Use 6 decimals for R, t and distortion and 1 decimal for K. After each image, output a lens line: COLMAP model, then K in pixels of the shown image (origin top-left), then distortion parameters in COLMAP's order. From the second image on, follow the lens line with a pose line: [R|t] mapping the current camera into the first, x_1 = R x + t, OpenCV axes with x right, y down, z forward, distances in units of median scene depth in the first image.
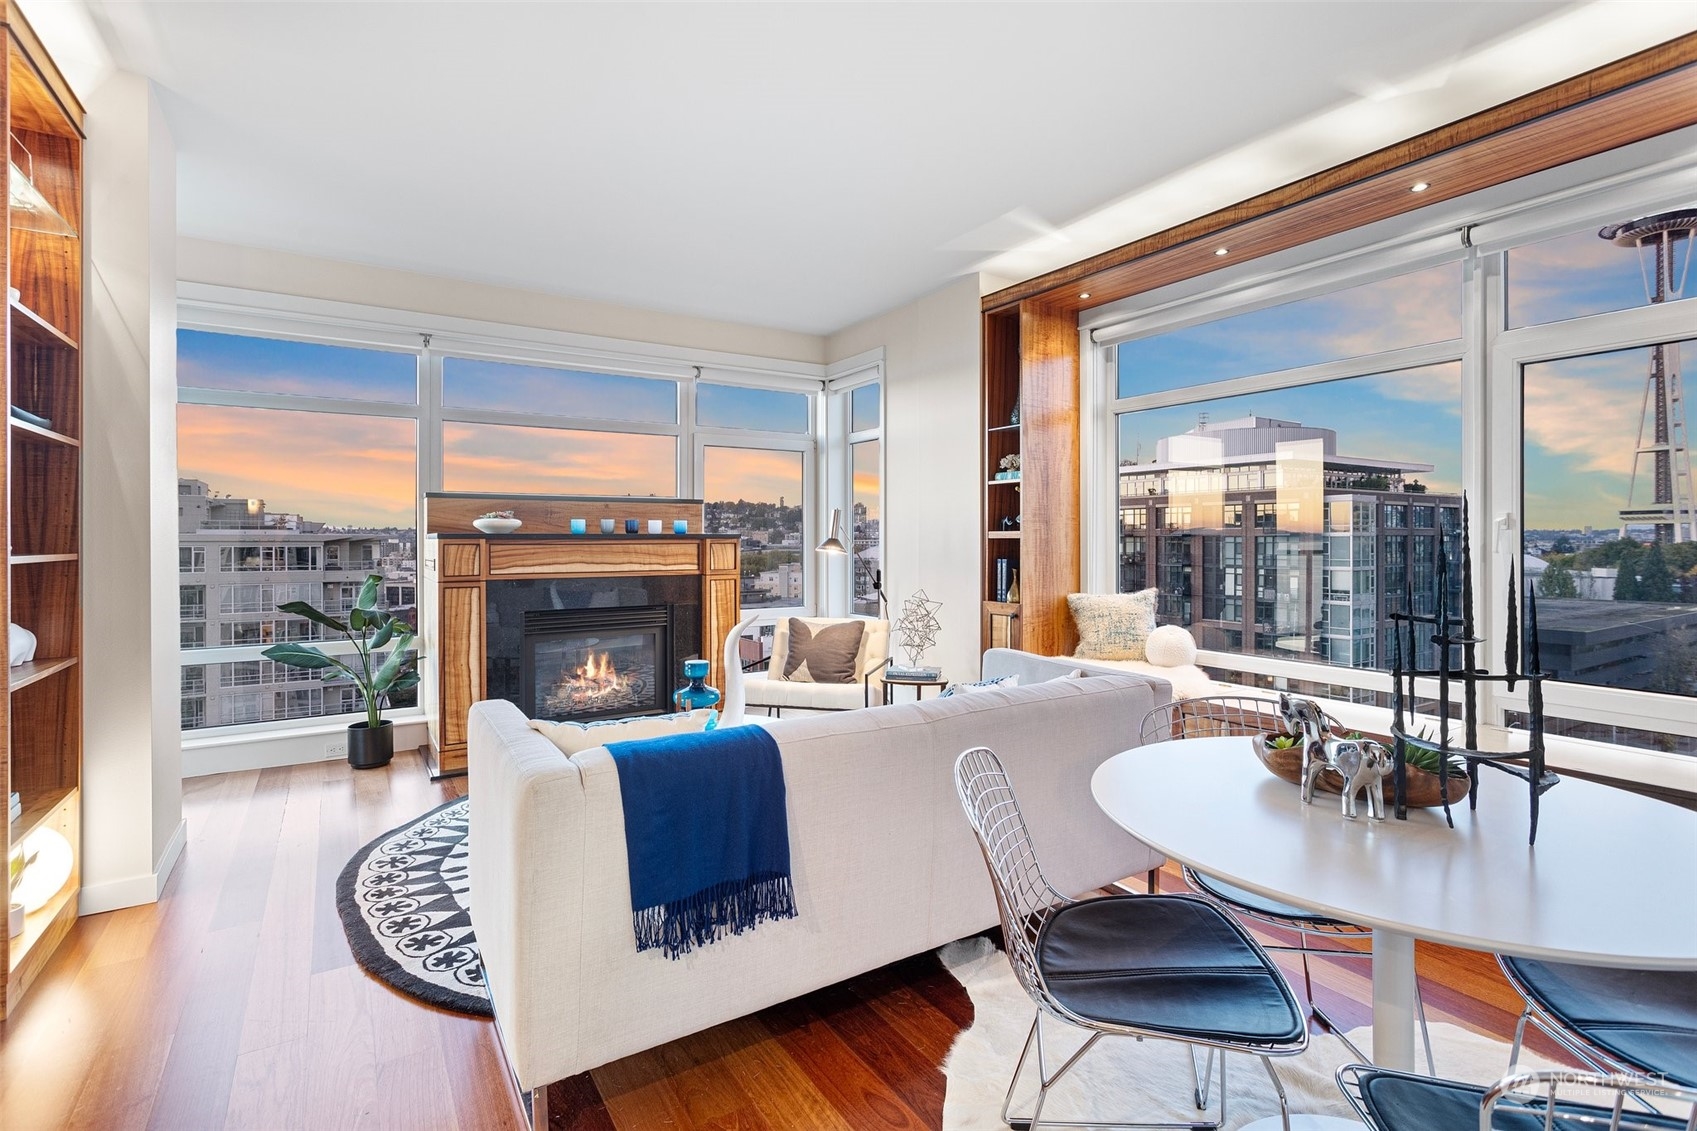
lens RADIAL K [[808.7, 0, 846.0], [0, 808.7, 541.4], [0, 0, 1]] dist [0.003471, 0.000714]
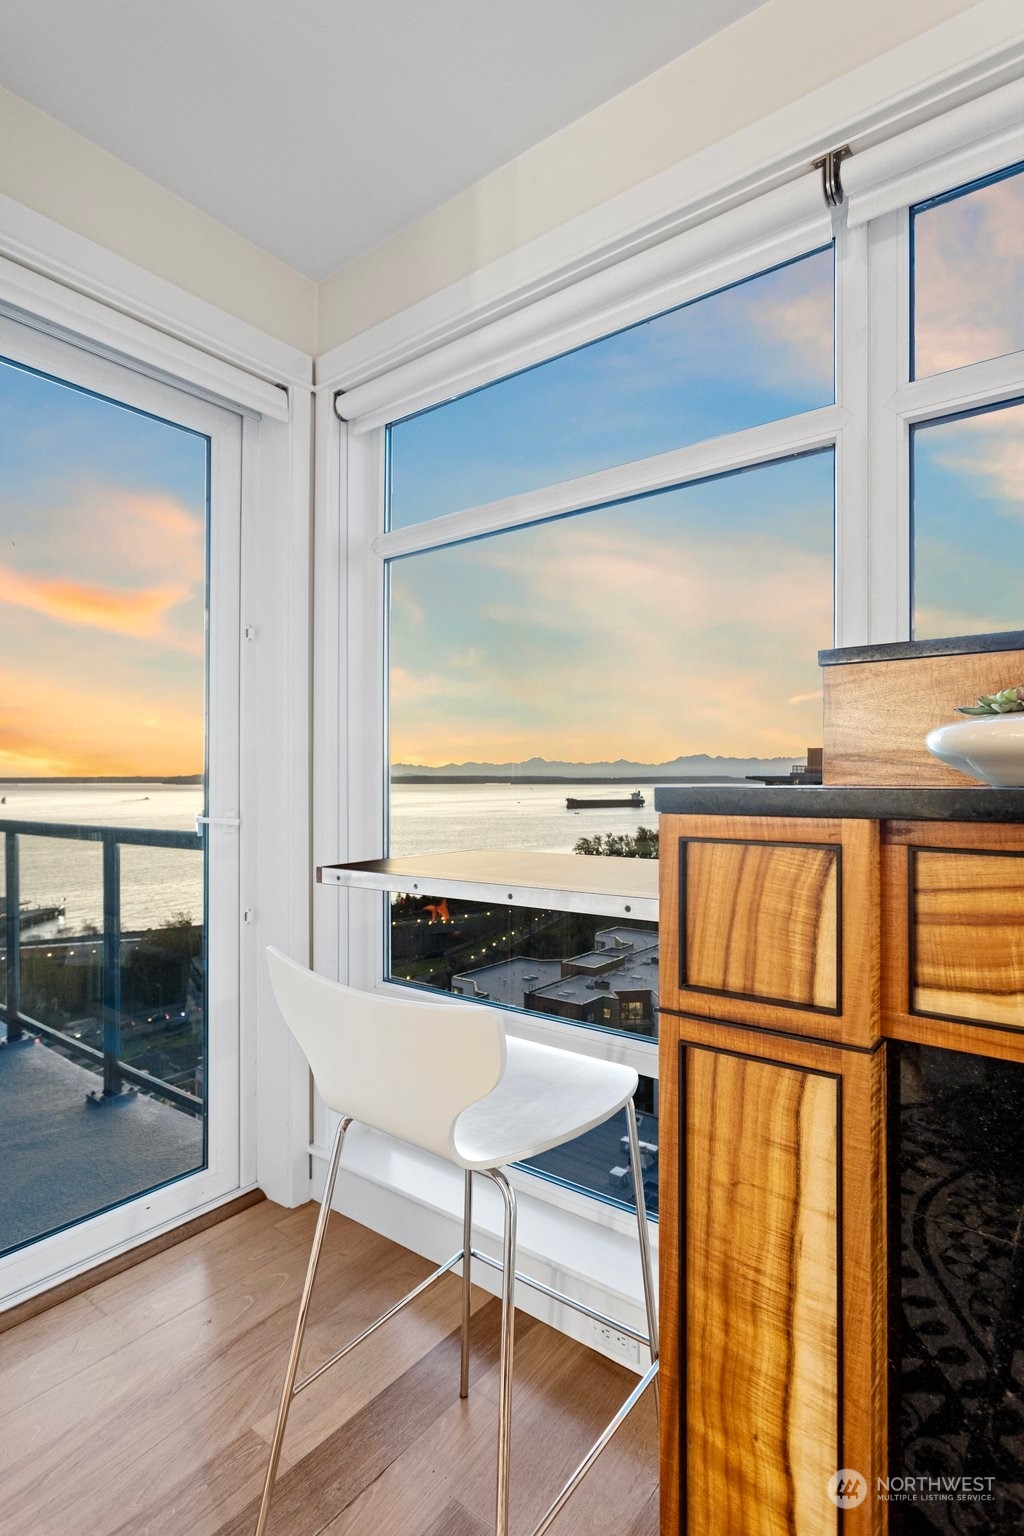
lens RADIAL K [[759.6, 0, 535.3], [0, 759.6, 781.9], [0, 0, 1]] dist [-0.005090, -0.001039]
pose [[0.350531, 0.002594, -0.936548, -0.275257], [-0.002043, 0.999996, 0.002005, -0.009789], [0.936549, 0.001211, 0.350534, 0.764466]]
